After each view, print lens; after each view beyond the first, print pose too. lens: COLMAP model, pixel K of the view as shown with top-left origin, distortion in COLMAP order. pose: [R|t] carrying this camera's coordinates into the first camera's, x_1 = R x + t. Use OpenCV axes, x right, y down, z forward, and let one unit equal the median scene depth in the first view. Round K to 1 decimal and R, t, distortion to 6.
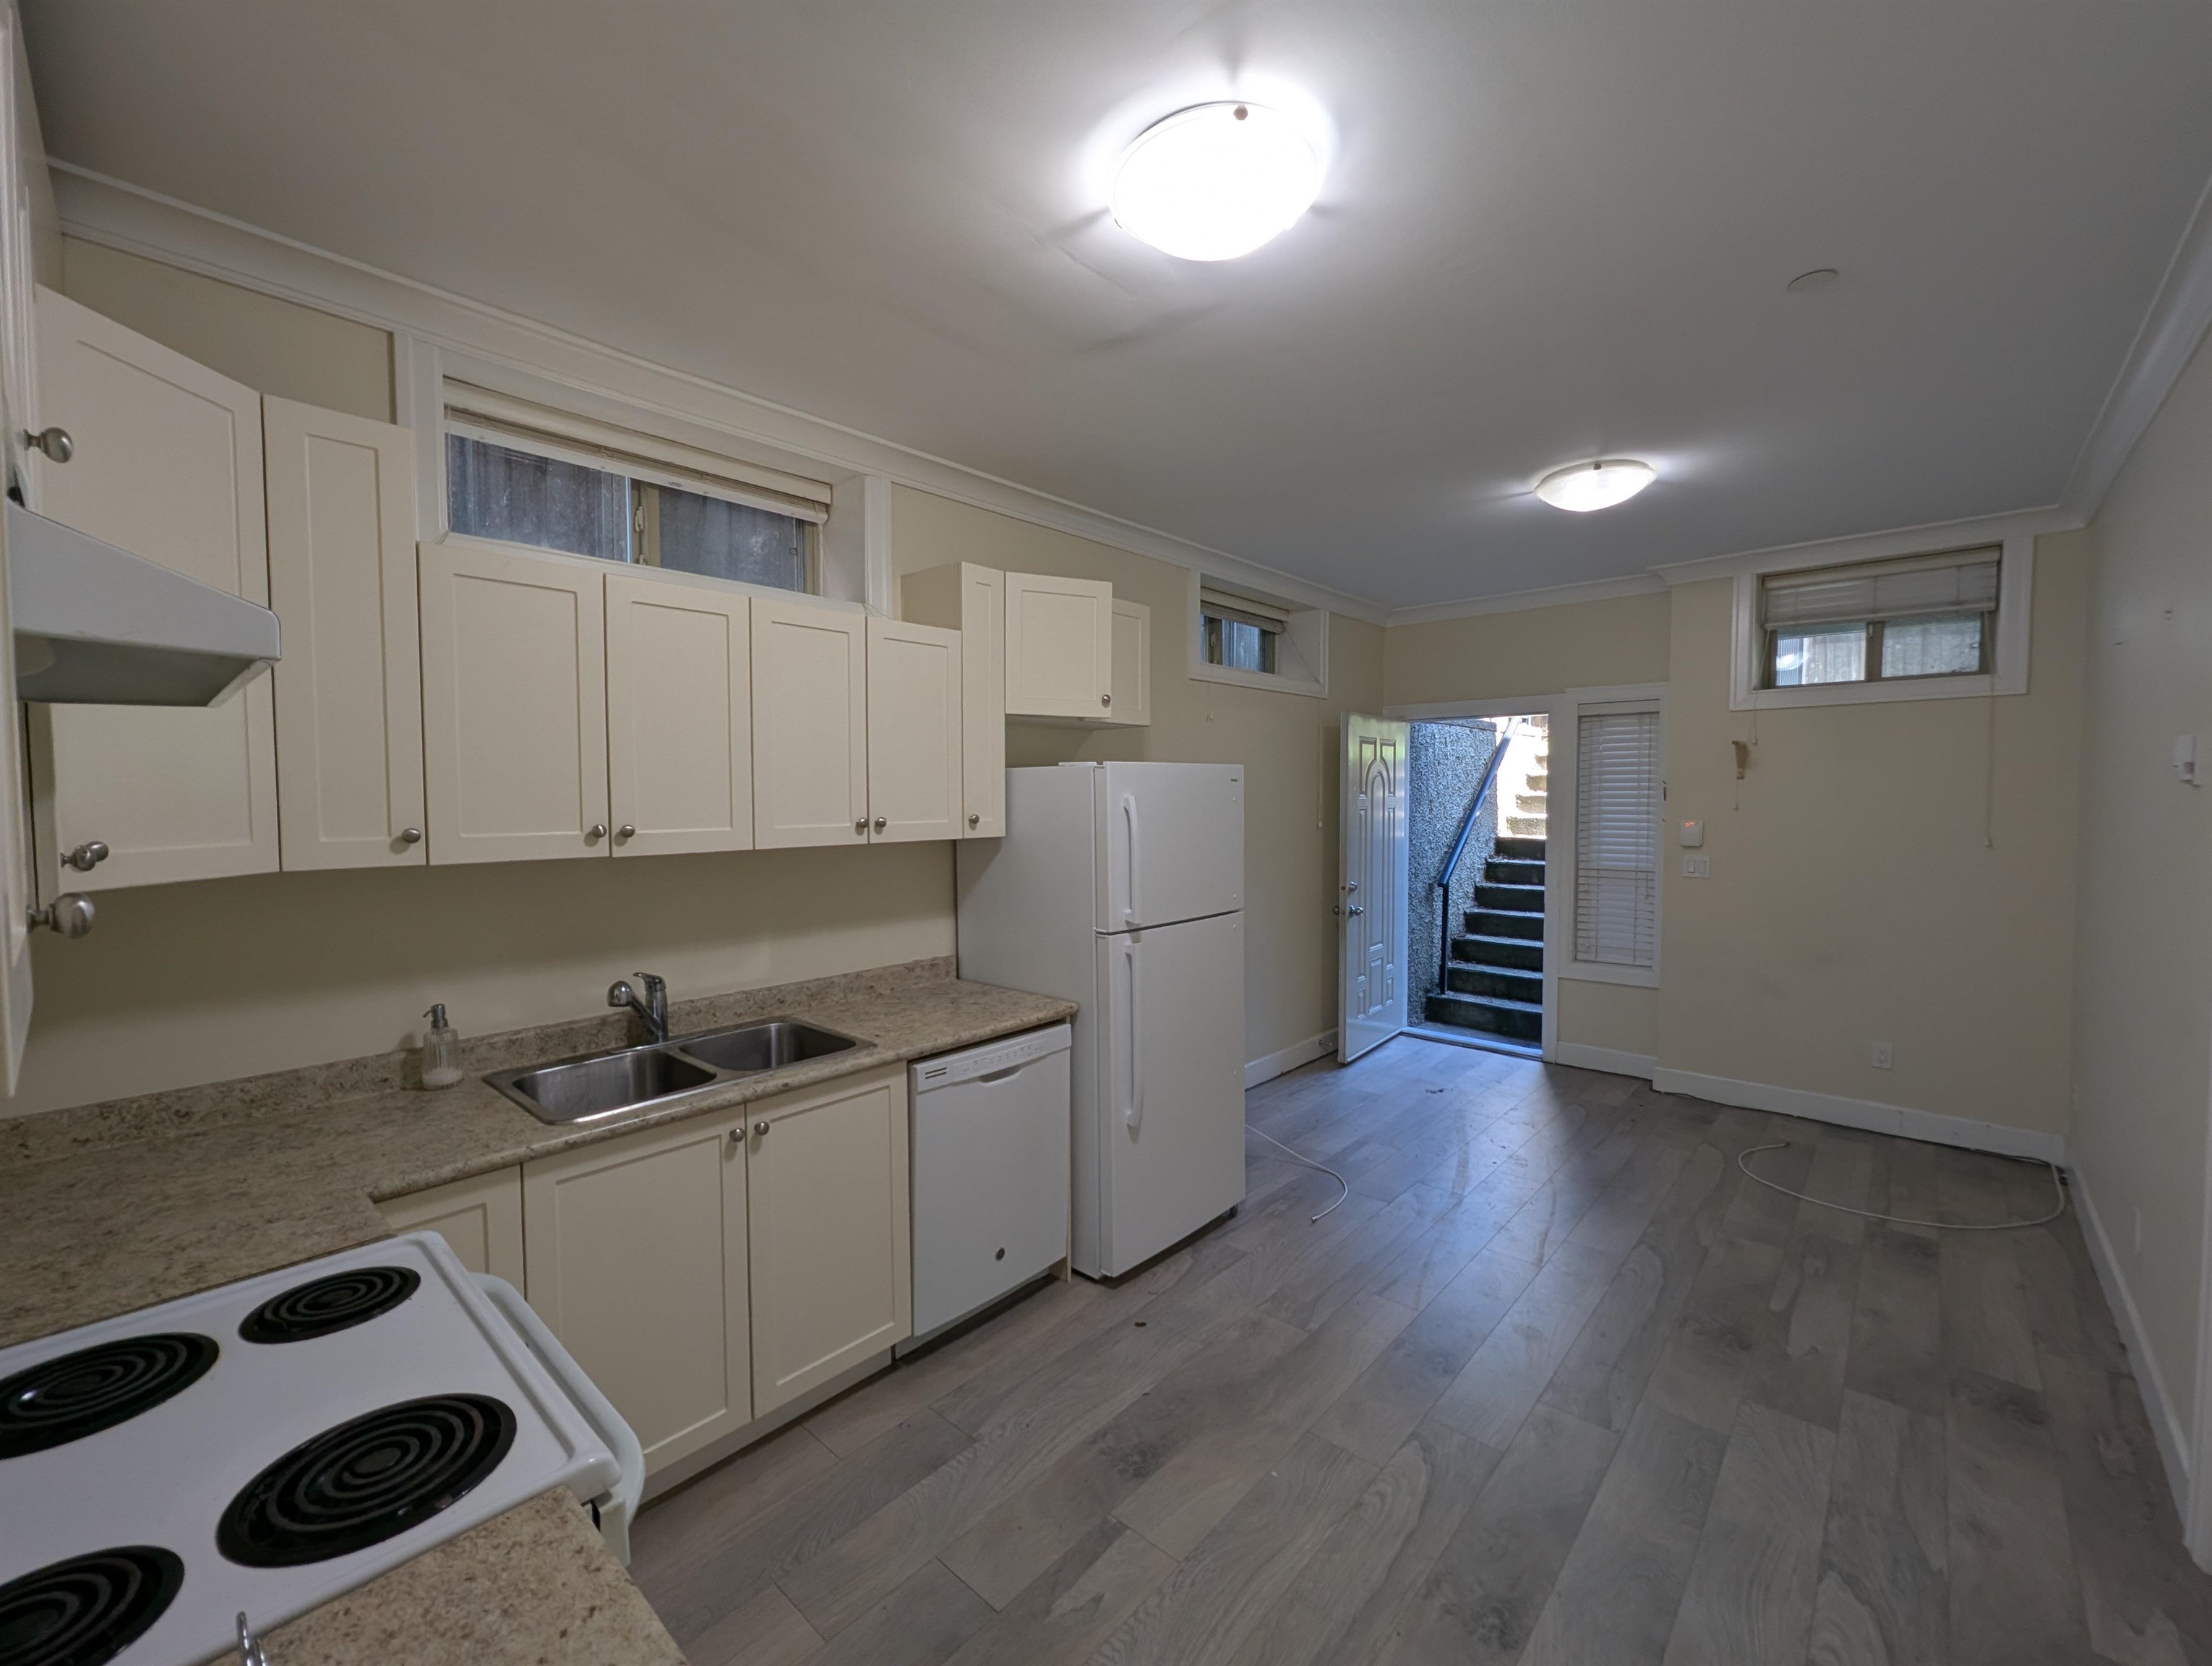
lens RADIAL K [[926.9, 0, 1106.0], [0, 926.9, 833.0], [0, 0, 1]] dist [0.002664, 0.000085]
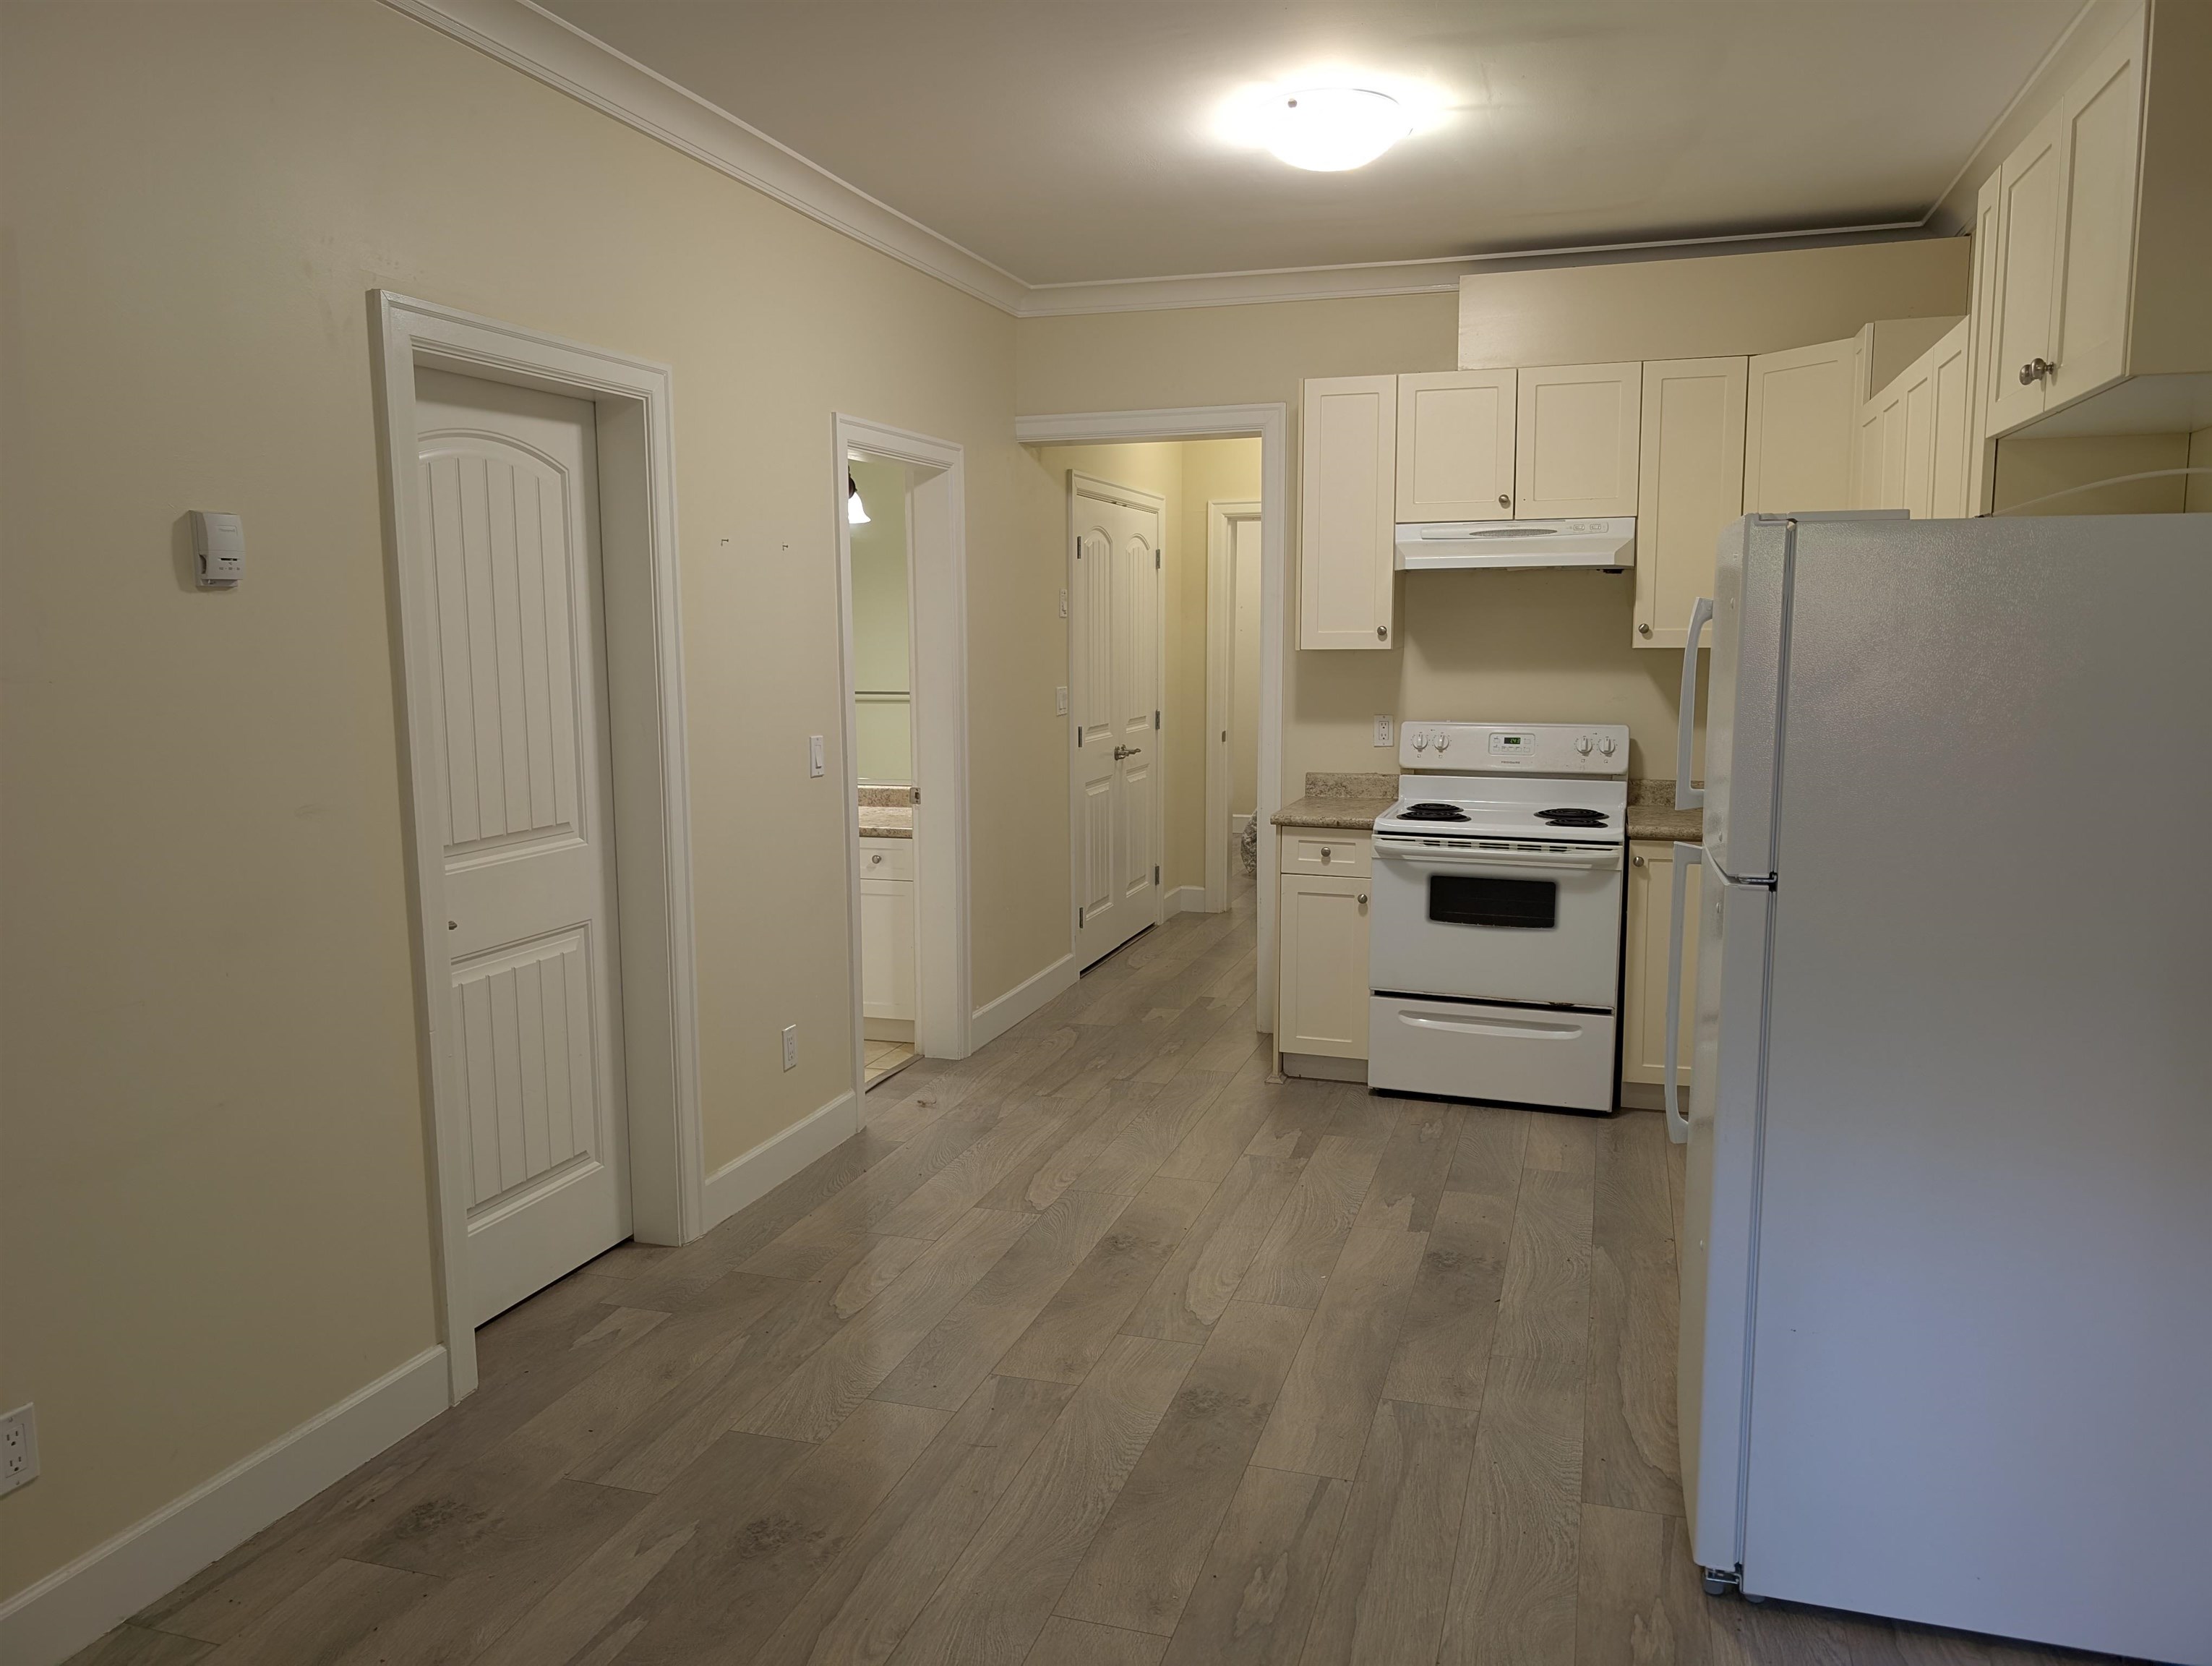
lens RADIAL K [[1598.5, 0, 1106.0], [0, 1598.5, 833.0], [0, 0, 1]] dist [0.065762, -0.109685]
pose [[-0.915427, 0.060456, -0.397917, 0.485621], [-0.009617, 0.985087, 0.171788, -0.039772], [0.402369, 0.161086, -0.901194, 1.094351]]
